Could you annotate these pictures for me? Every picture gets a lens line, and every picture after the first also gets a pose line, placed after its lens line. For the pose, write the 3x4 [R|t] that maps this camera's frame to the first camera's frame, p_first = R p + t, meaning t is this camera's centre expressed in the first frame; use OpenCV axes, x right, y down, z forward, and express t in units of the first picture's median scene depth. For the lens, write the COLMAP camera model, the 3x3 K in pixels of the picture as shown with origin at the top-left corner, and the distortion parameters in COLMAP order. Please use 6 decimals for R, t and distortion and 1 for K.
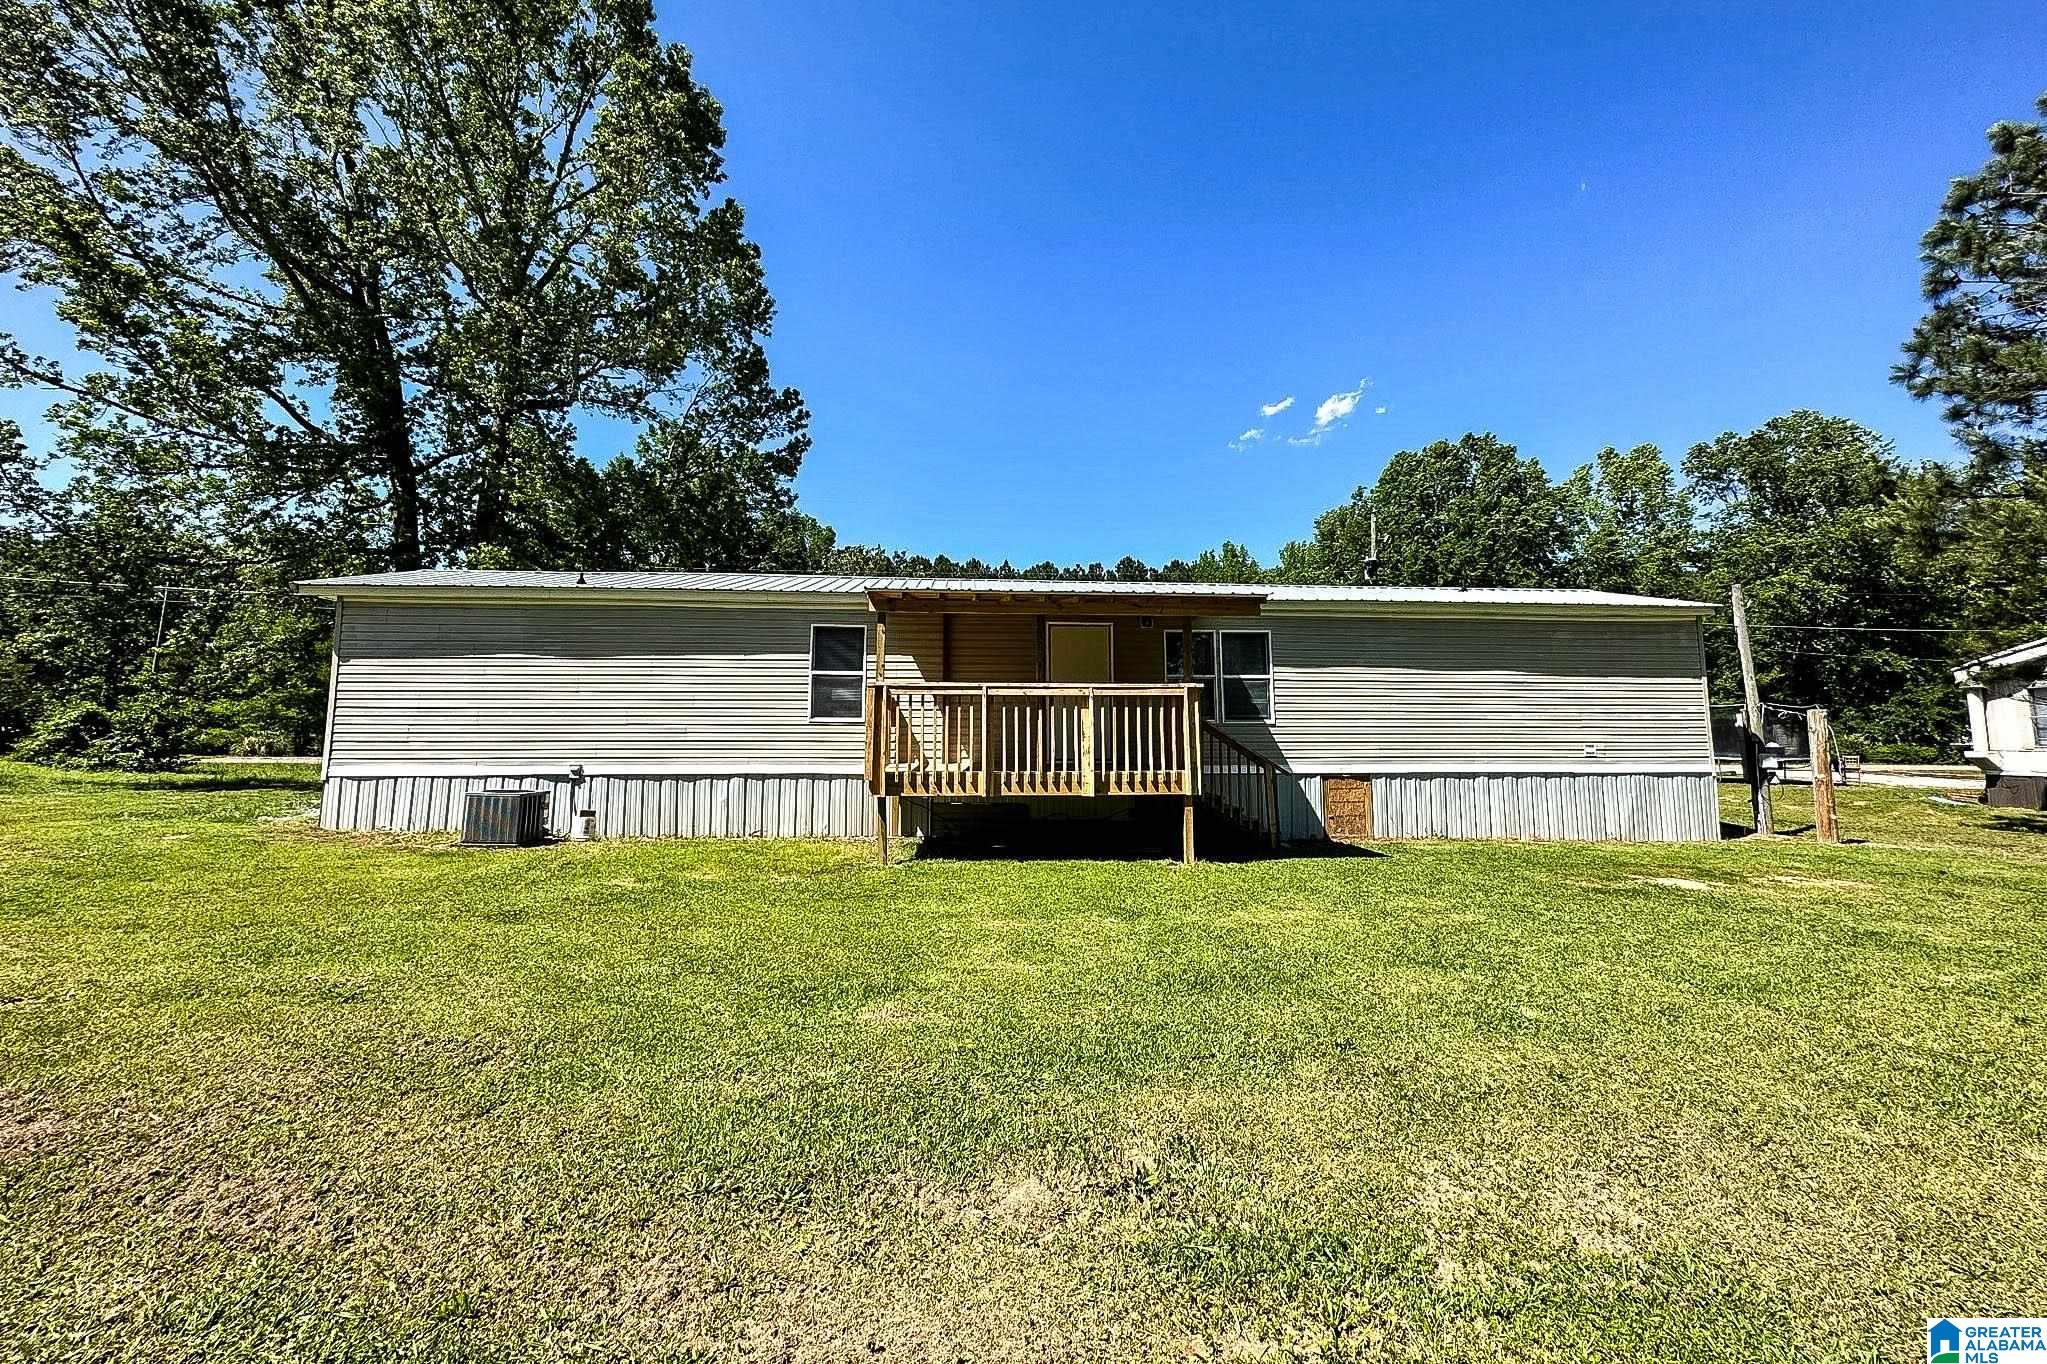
lens RADIAL K [[807.8, 0, 1016.8], [0, 807.8, 670.2], [0, 0, 1]] dist [-0.000406, 0.000094]
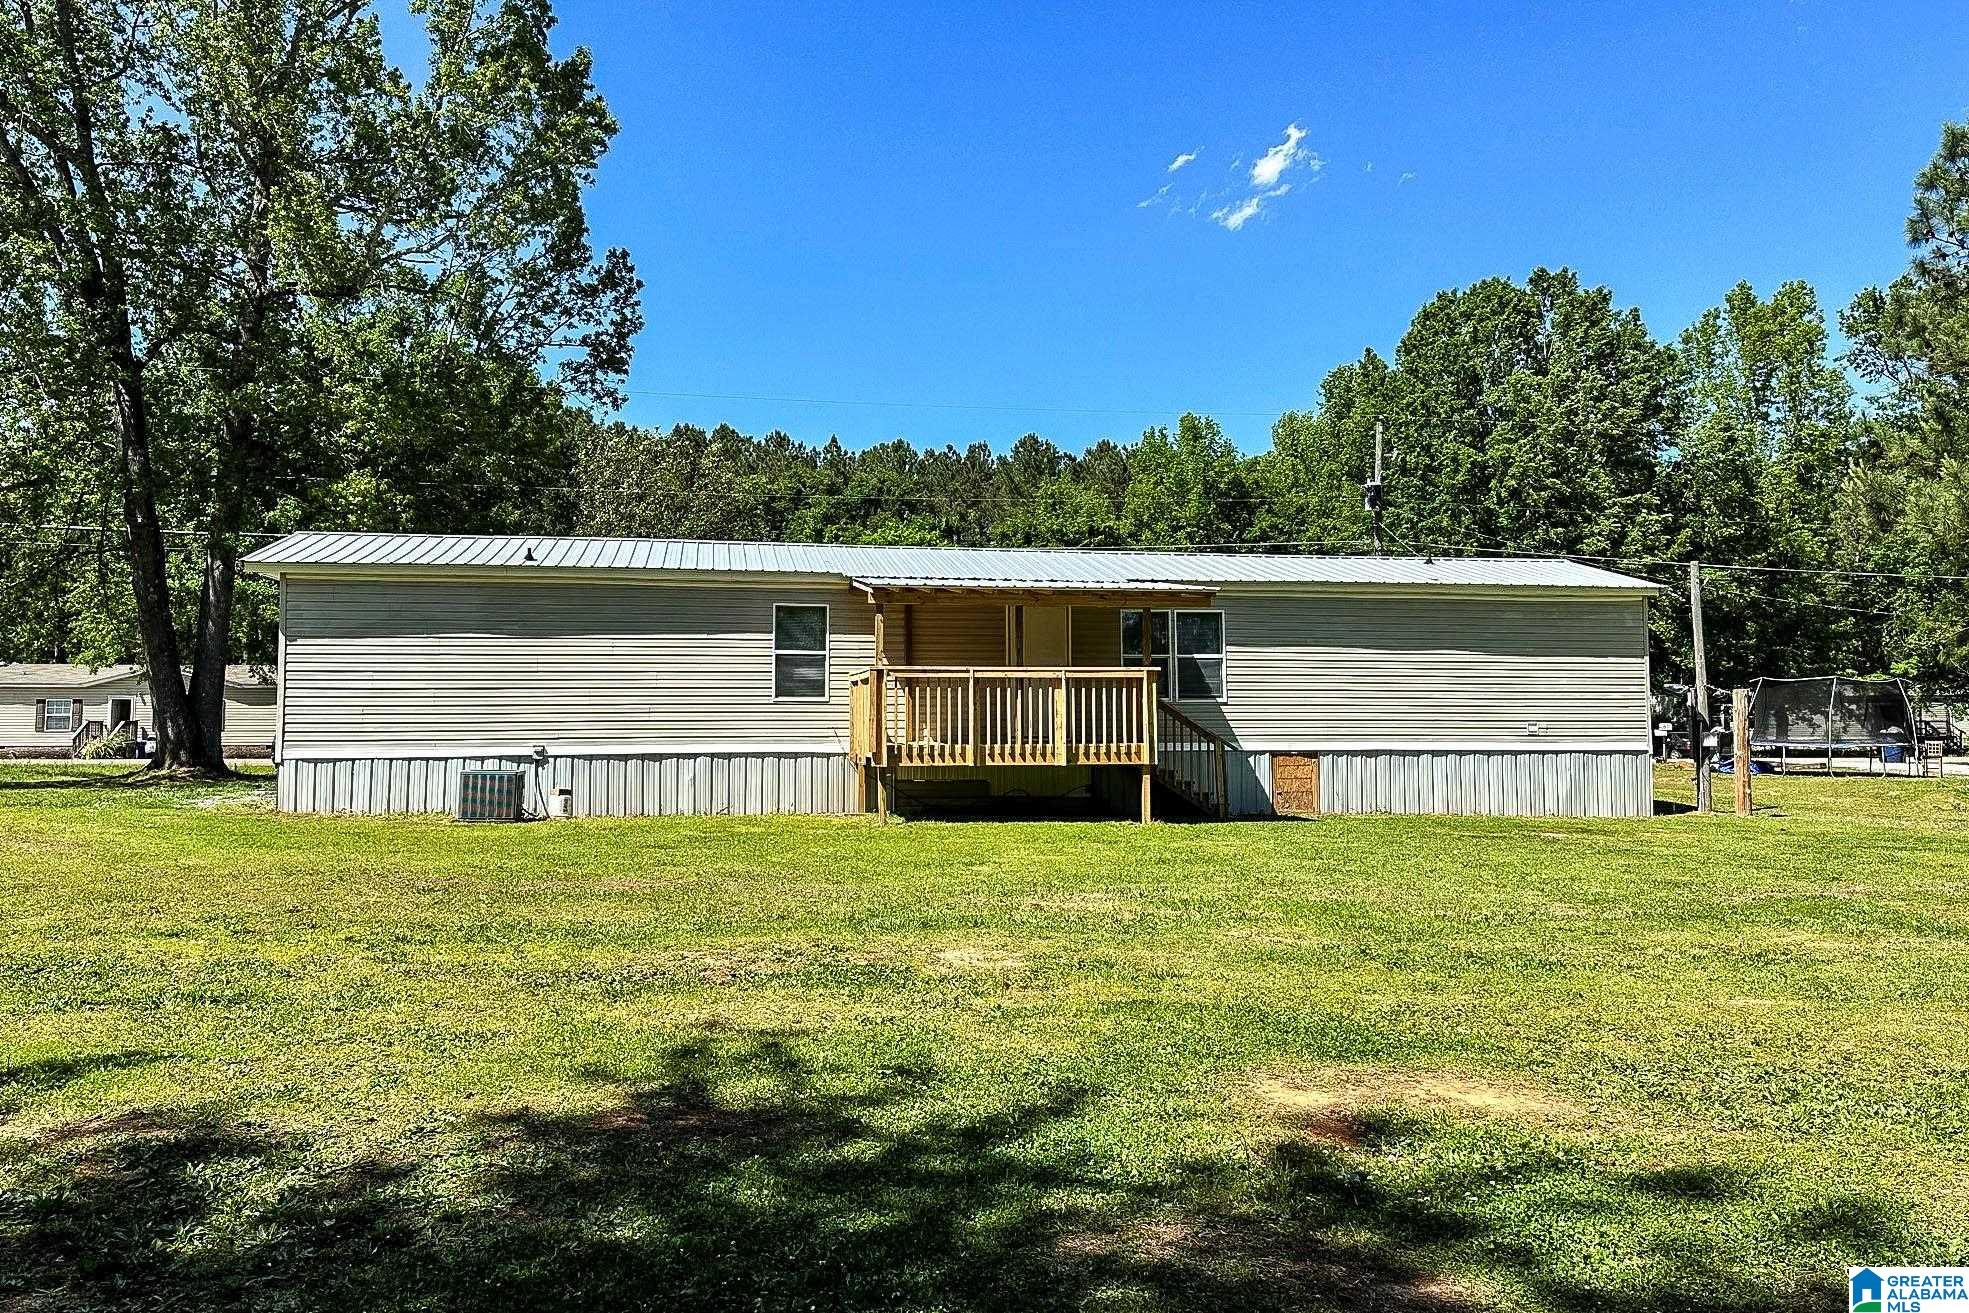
lens RADIAL K [[1439.1, 0, 983.6], [0, 1439.1, 637.1], [0, 0, 1]] dist [0.141856, -0.206911]
pose [[0.993183, 0.003594, 0.116512, -0.214248], [-0.006248, 0.999729, 0.022422, -0.059357], [-0.116400, -0.022997, 0.992936, -0.837974]]
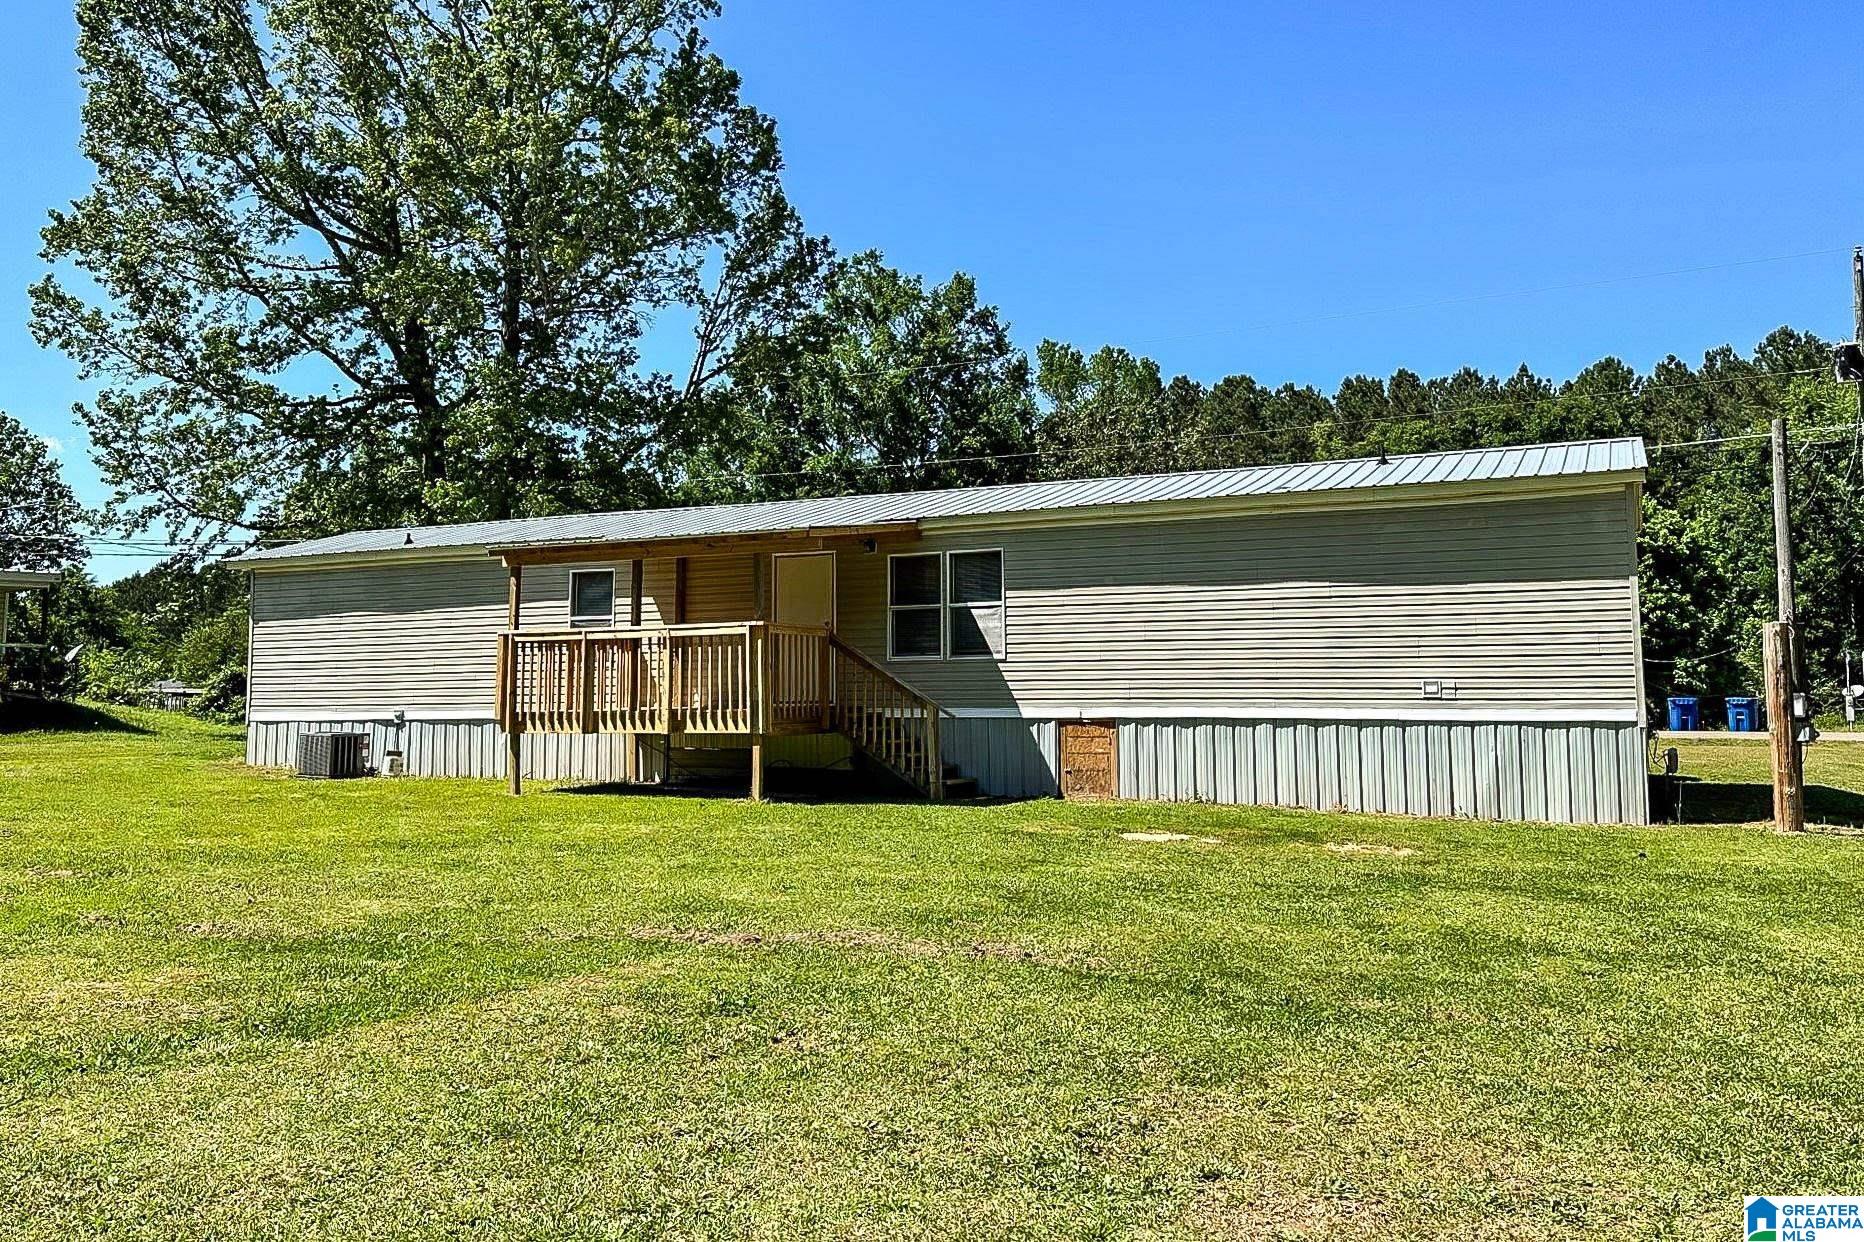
lens RADIAL K [[1422.5, 0, 942.6], [0, 1422.5, 600.5], [0, 0, 1]] dist [0.168146, -0.150828]
pose [[0.863524, -0.040706, -0.502663, 1.101048], [0.049671, 0.998756, 0.004450, -0.004759], [0.501856, -0.028810, 0.864471, -0.337709]]
